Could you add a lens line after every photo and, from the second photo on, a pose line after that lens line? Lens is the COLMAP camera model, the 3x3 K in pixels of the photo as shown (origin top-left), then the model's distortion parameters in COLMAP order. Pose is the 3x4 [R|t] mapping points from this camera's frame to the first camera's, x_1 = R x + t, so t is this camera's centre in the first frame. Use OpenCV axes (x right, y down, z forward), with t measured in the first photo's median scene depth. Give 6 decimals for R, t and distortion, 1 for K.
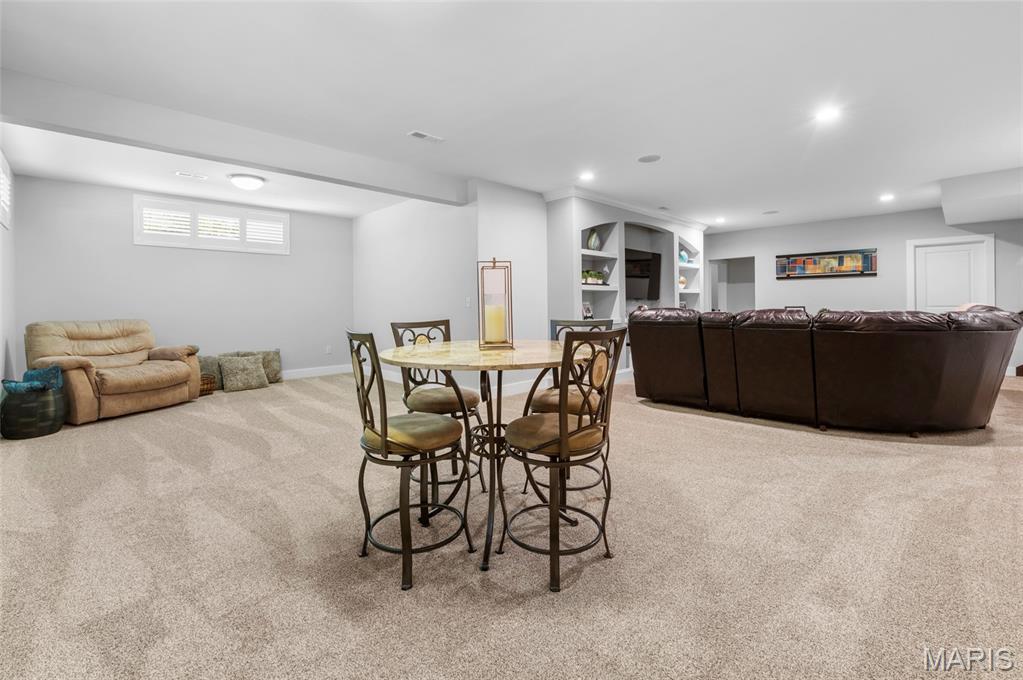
lens RADIAL K [[453.9, 0, 511.5], [0, 453.9, 340.0], [0, 0, 1]] dist [-0.001030, -0.000086]
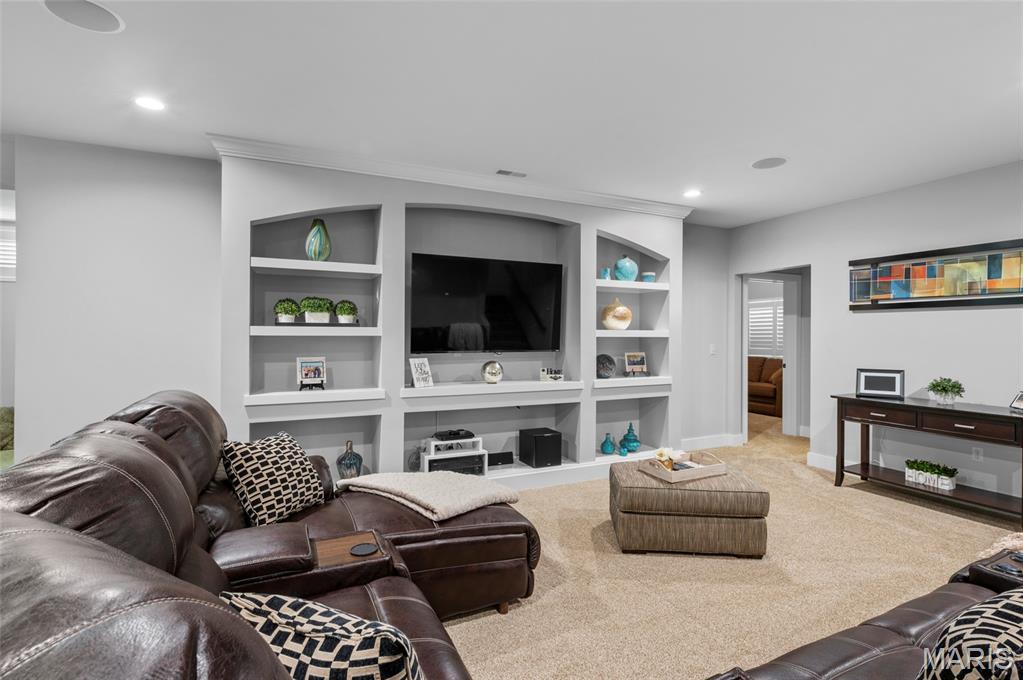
lens RADIAL K [[491.6, 0, 511.5], [0, 491.6, 340.0], [0, 0, 1]] dist [0.002614, 0.000170]
pose [[0.940875, 0.016910, -0.338332, 0.577282], [-0.039404, 0.997437, -0.059728, -0.077883], [0.336454, 0.069528, 0.939130, 0.536610]]
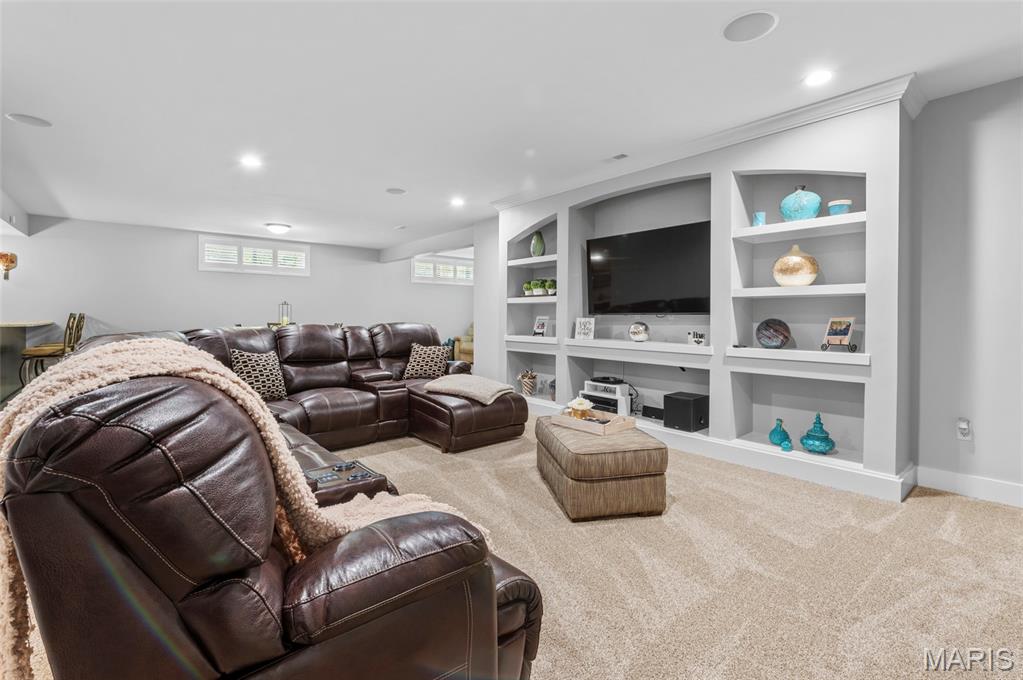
lens RADIAL K [[457.7, 0, 515.0], [0, 457.7, 317.6], [0, 0, 1]] dist [-0.000224, -0.000071]
pose [[-0.080484, 0.013325, -0.996667, 1.032524], [-0.079913, 0.996606, 0.019778, -0.093414], [0.993547, 0.081239, -0.079146, 1.015617]]
